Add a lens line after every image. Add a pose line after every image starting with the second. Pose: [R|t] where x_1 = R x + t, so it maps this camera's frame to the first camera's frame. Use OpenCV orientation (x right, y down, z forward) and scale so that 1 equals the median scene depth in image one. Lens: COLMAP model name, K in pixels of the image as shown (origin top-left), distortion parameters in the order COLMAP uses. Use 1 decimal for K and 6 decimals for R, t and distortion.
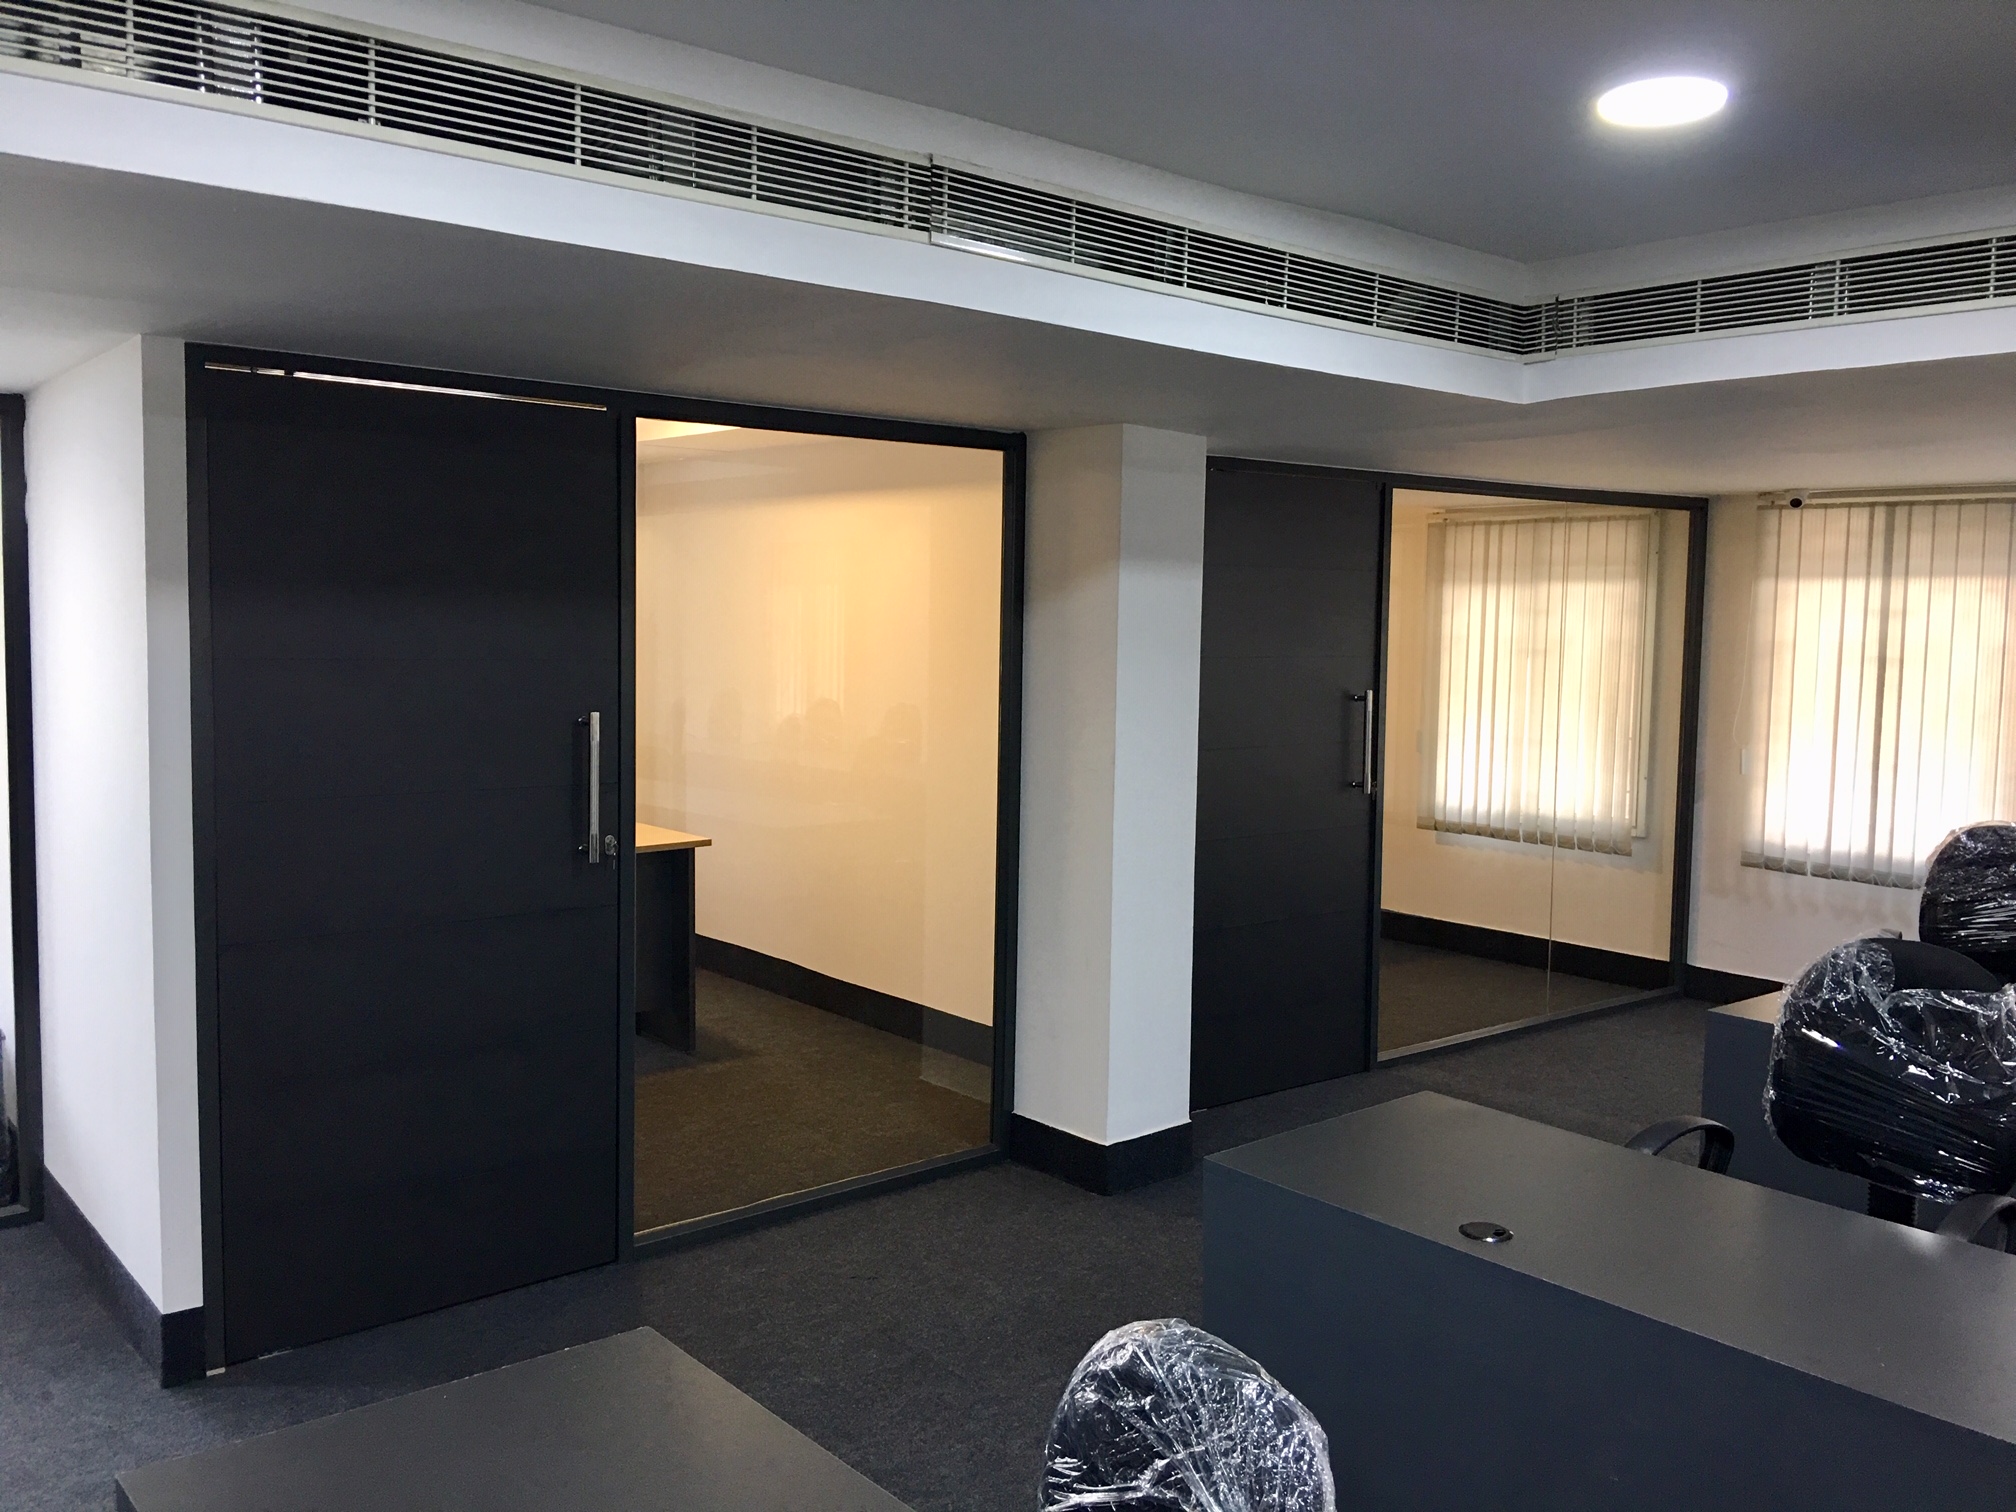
lens RADIAL K [[1687.5, 0, 1004.3], [0, 1687.5, 756.0], [0, 0, 1]] dist [0.035126, -0.013425]
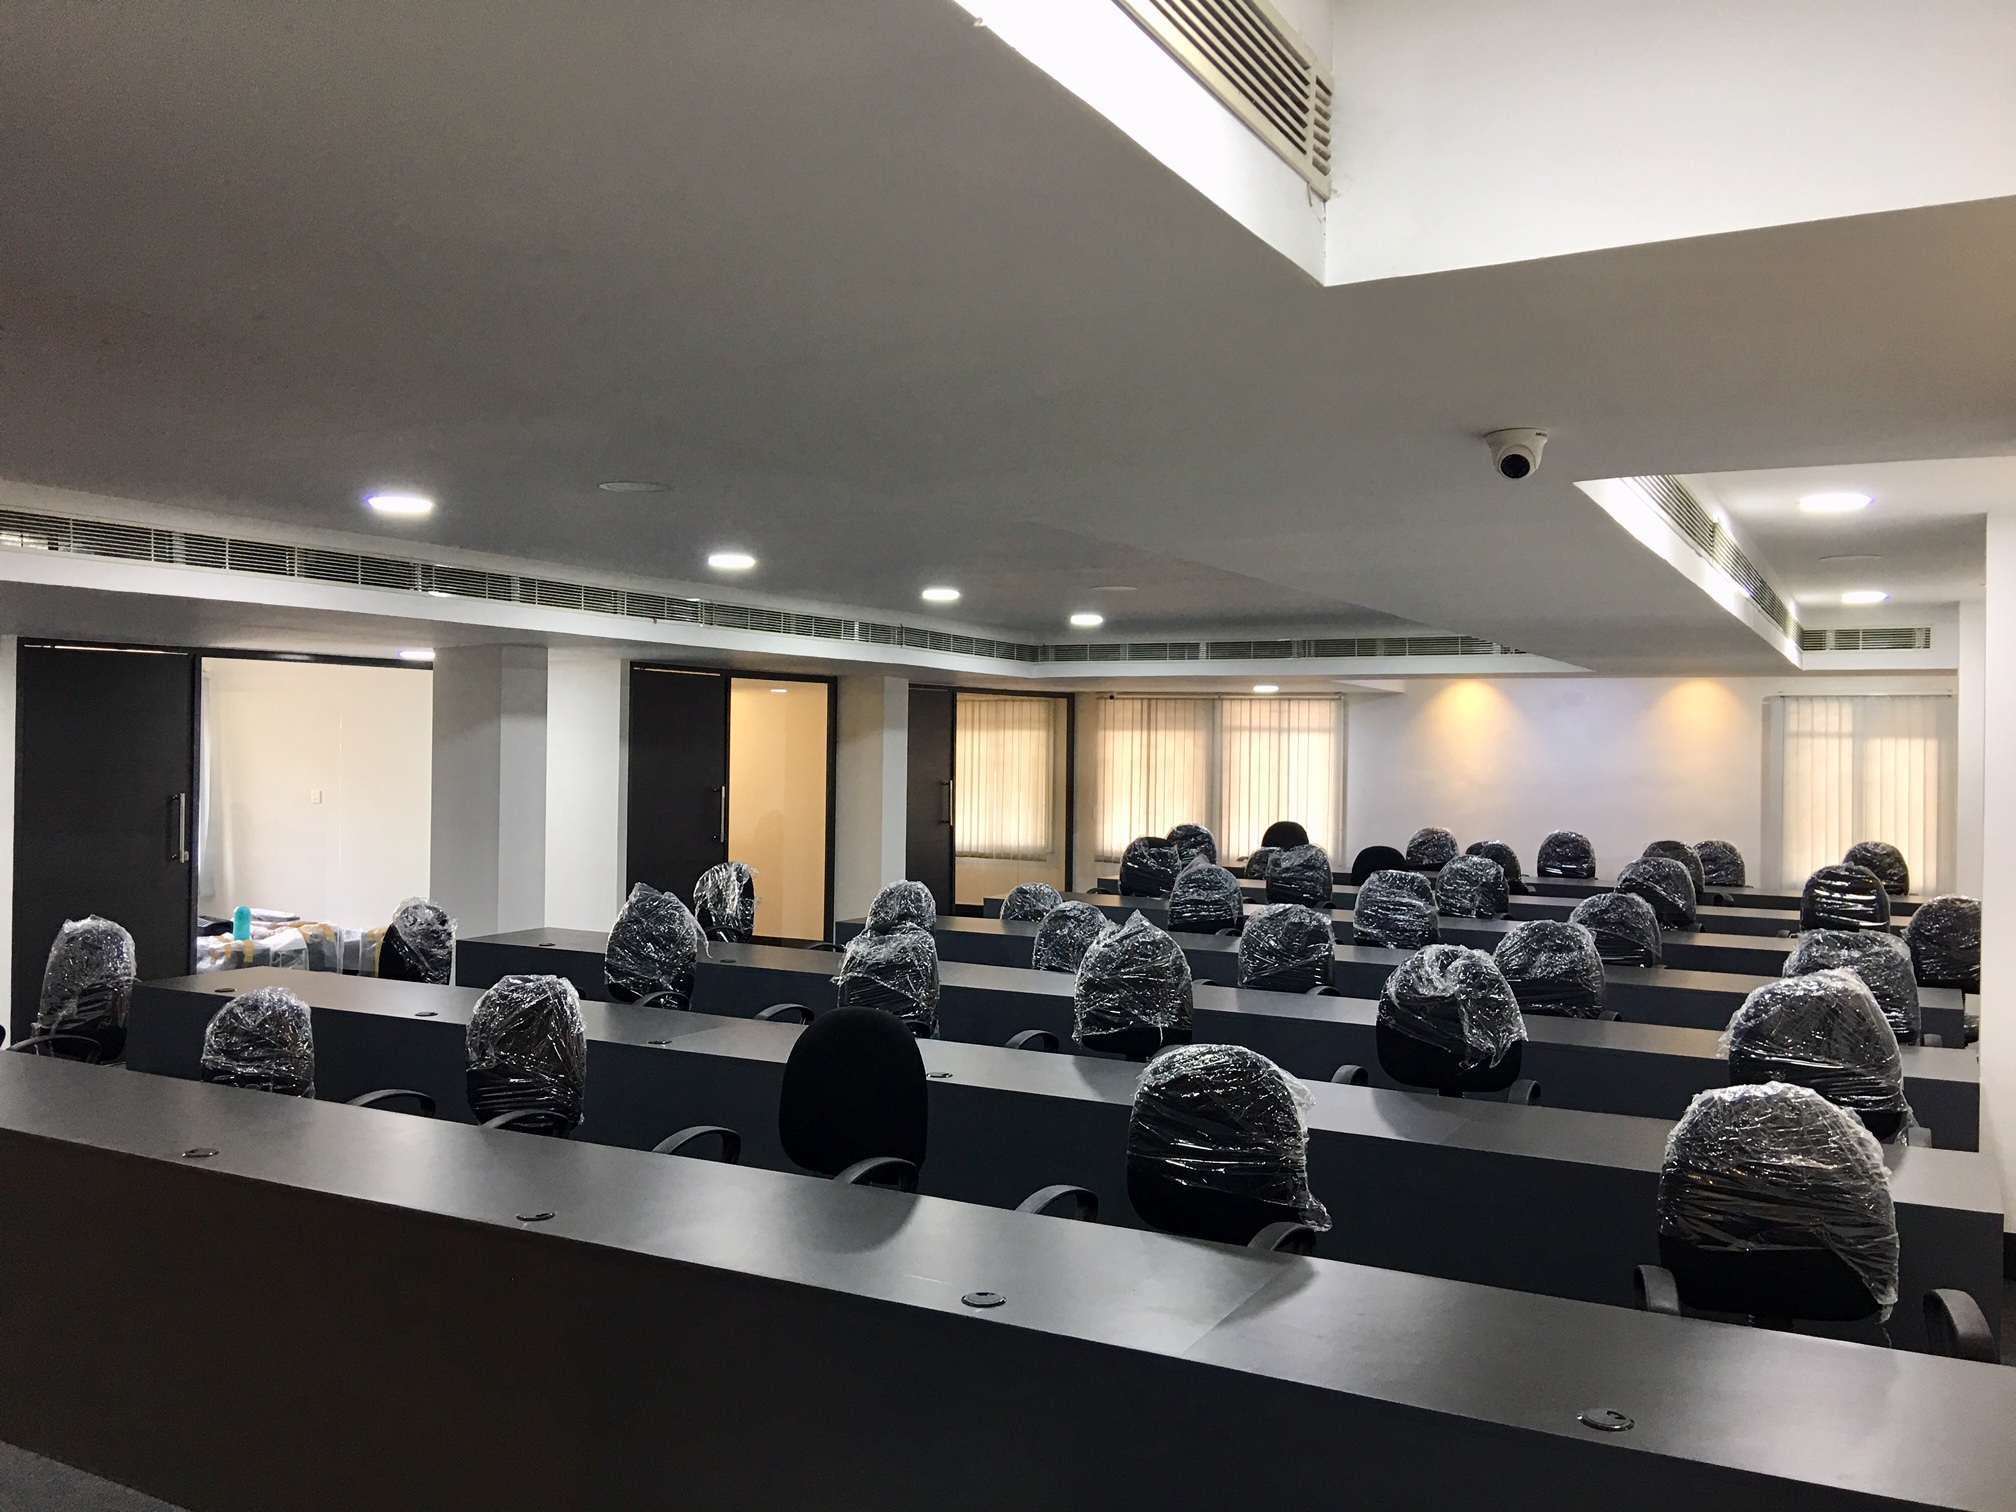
lens RADIAL K [[1687.5, 0, 1007.2], [0, 1687.5, 752.8], [0, 0, 1]] dist [0.035126, -0.013425]
pose [[0.927096, -0.003679, 0.374805, -0.485806], [0.030873, 0.997304, -0.066575, 0.066849], [-0.373549, 0.073293, 0.924710, -0.979193]]
